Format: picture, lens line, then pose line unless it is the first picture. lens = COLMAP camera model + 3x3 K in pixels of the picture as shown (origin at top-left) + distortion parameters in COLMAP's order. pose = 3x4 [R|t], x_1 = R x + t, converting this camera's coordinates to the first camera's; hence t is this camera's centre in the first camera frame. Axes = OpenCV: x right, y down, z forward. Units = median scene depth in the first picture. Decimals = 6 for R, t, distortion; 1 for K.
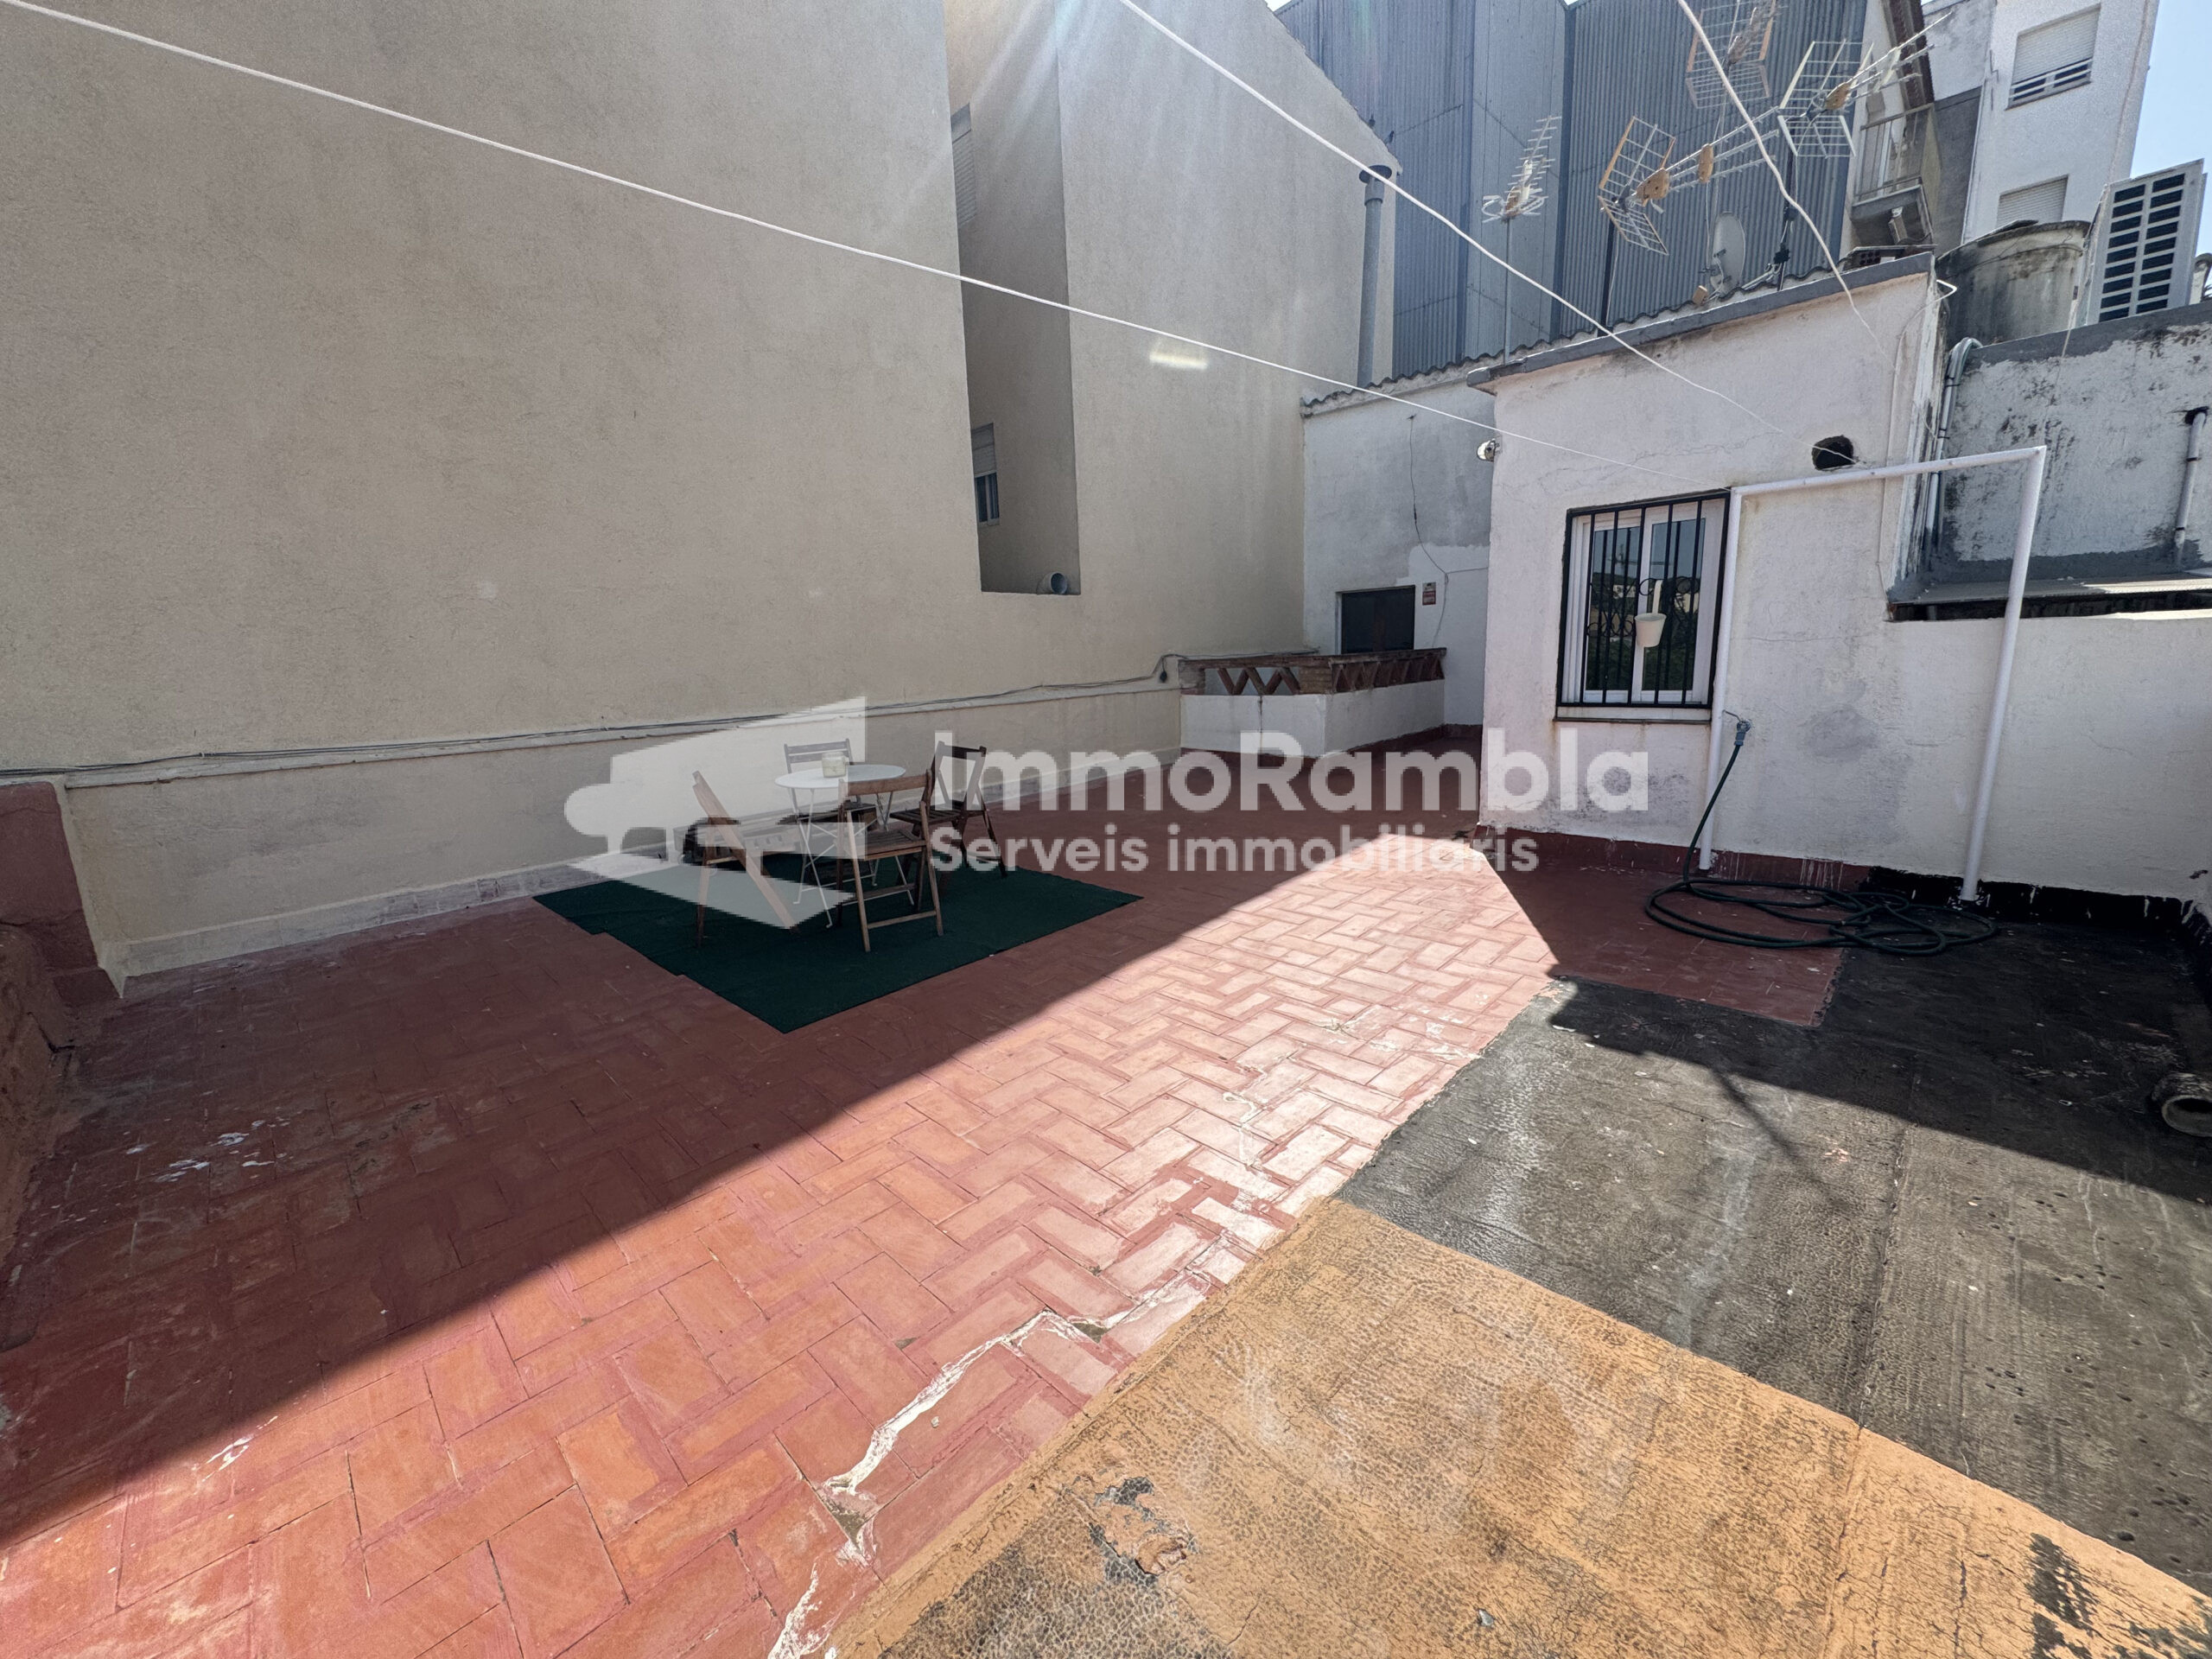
lens RADIAL K [[885.7, 0, 1098.1], [0, 885.7, 823.2], [0, 0, 1]] dist [0.001311, -0.000040]
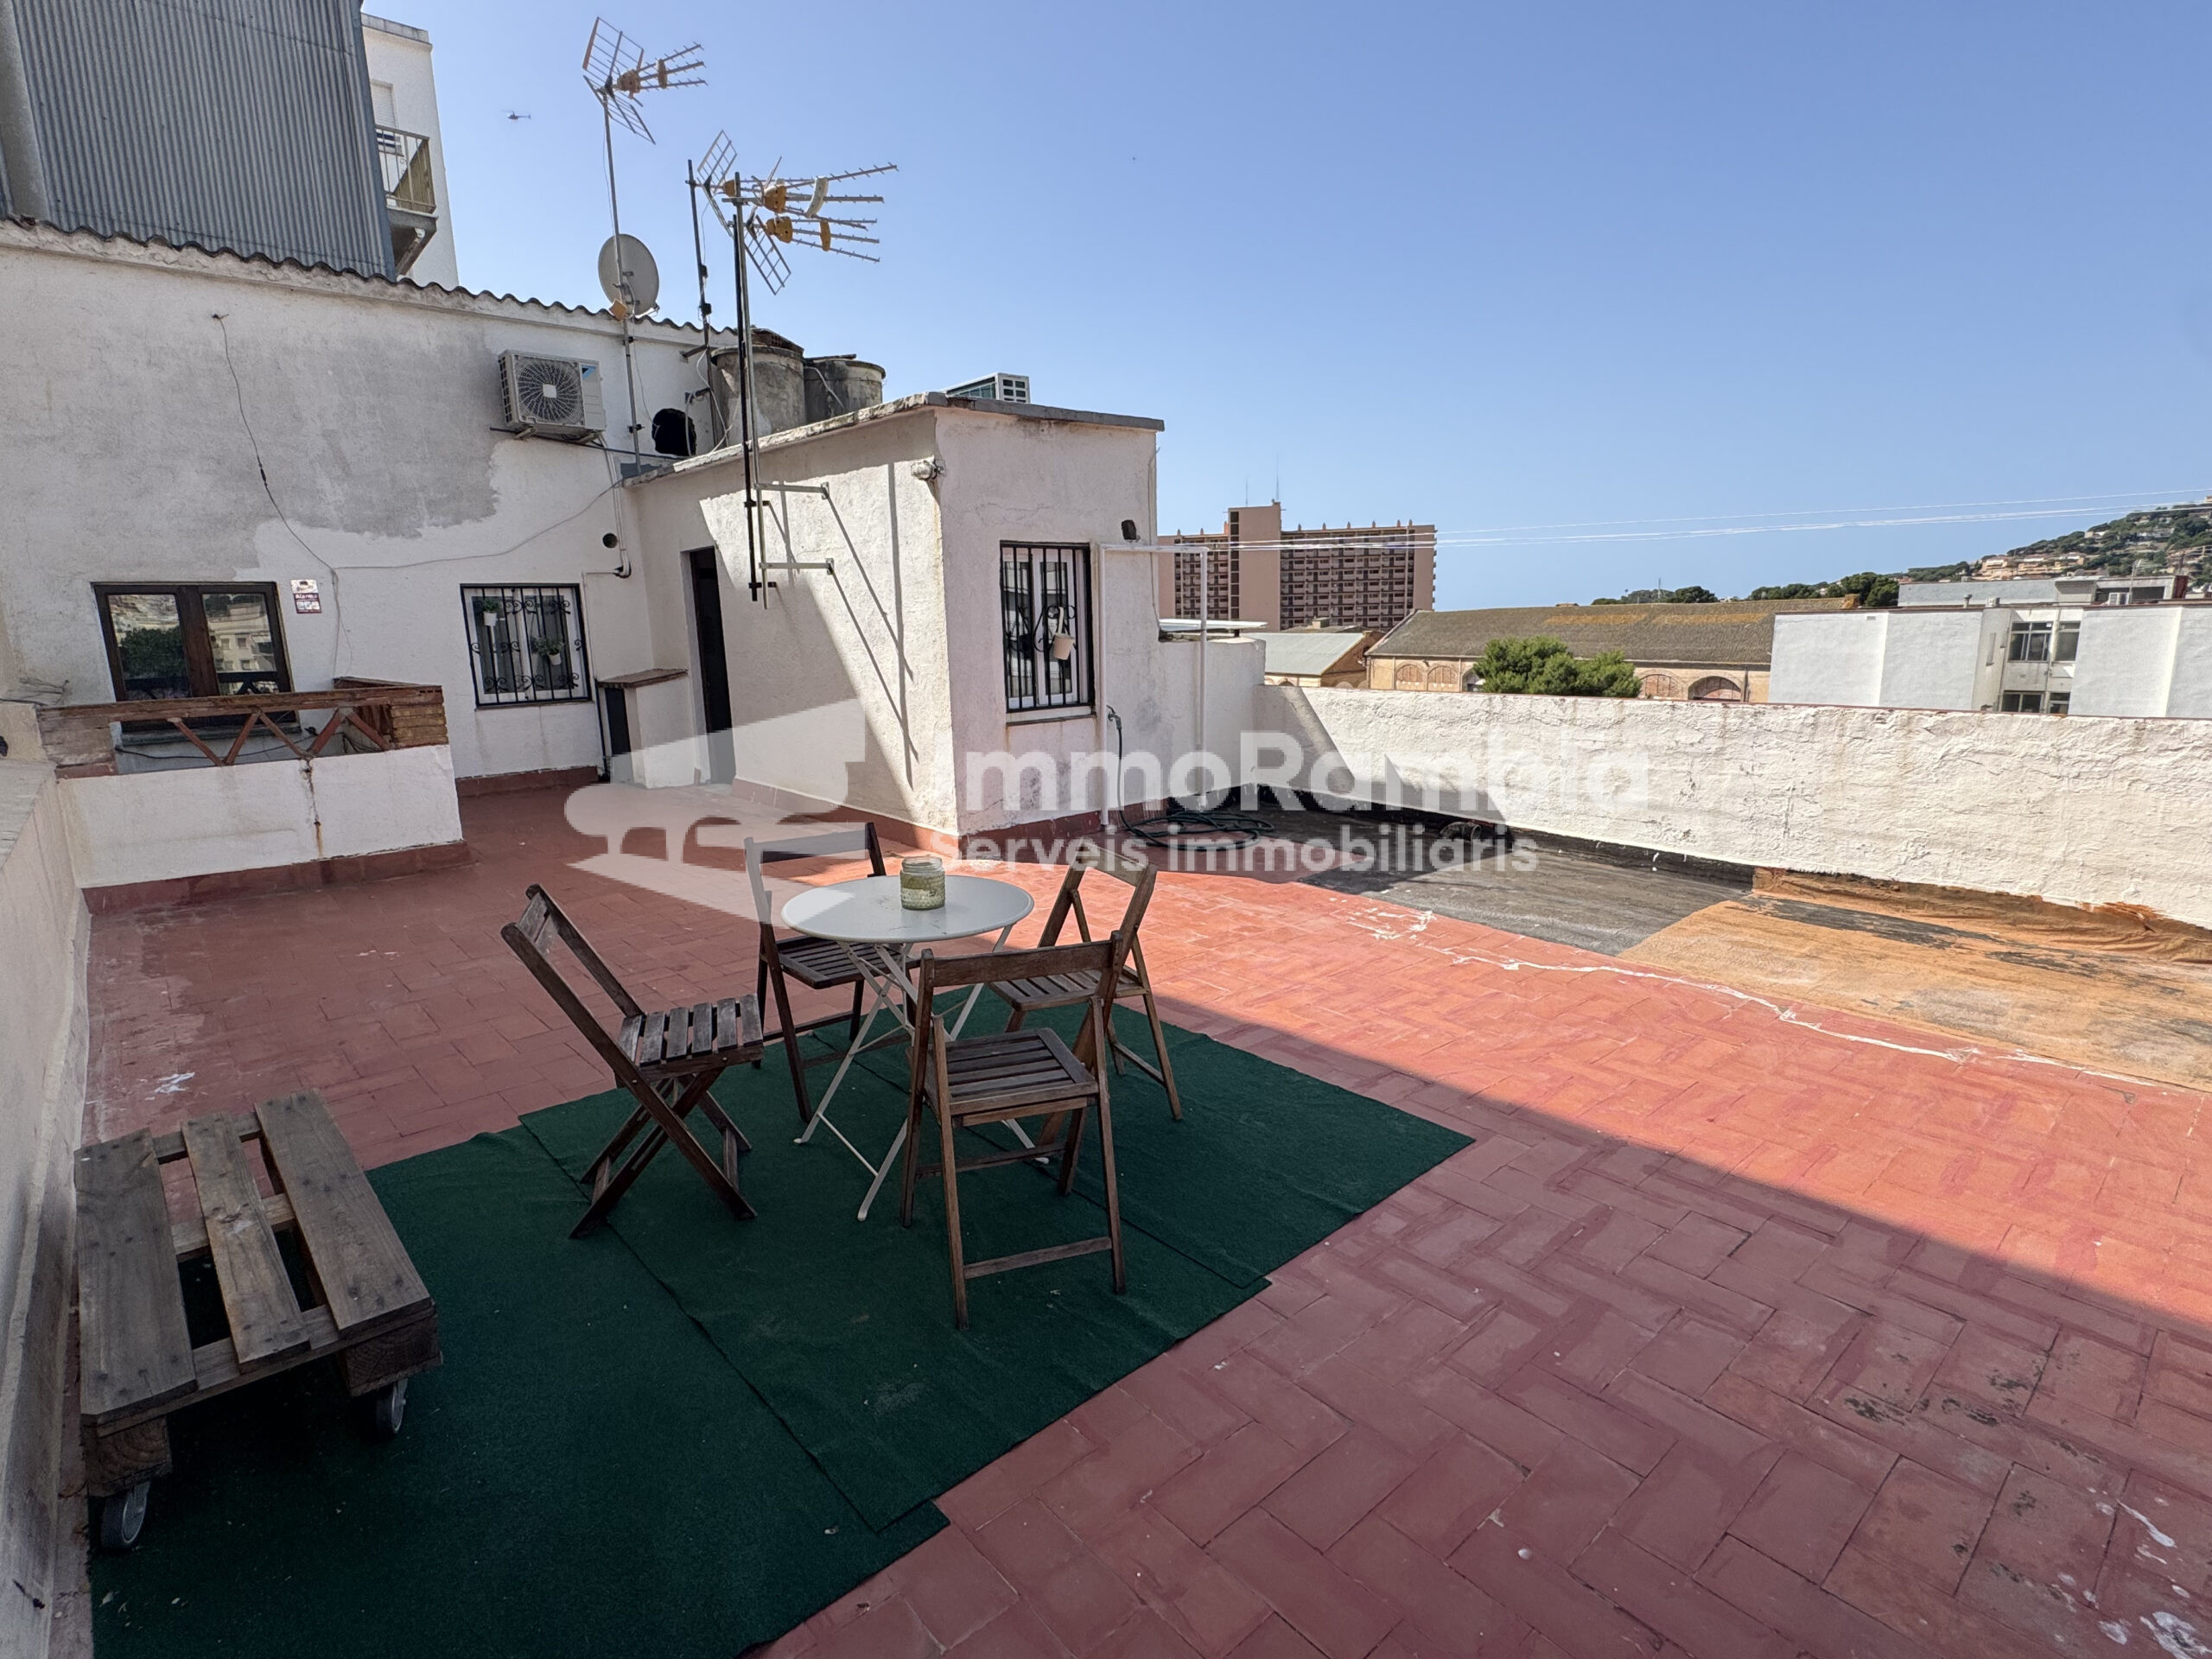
lens RADIAL K [[1081.8, 0, 1099.7], [0, 1081.8, 834.4], [0, 0, 1]] dist [-0.001398, -0.000156]
pose [[0.060539, -0.154396, 0.986153, -0.927690], [0.215572, 0.966671, 0.138112, -0.161916], [-0.974610, 0.204226, 0.091804, 0.868155]]
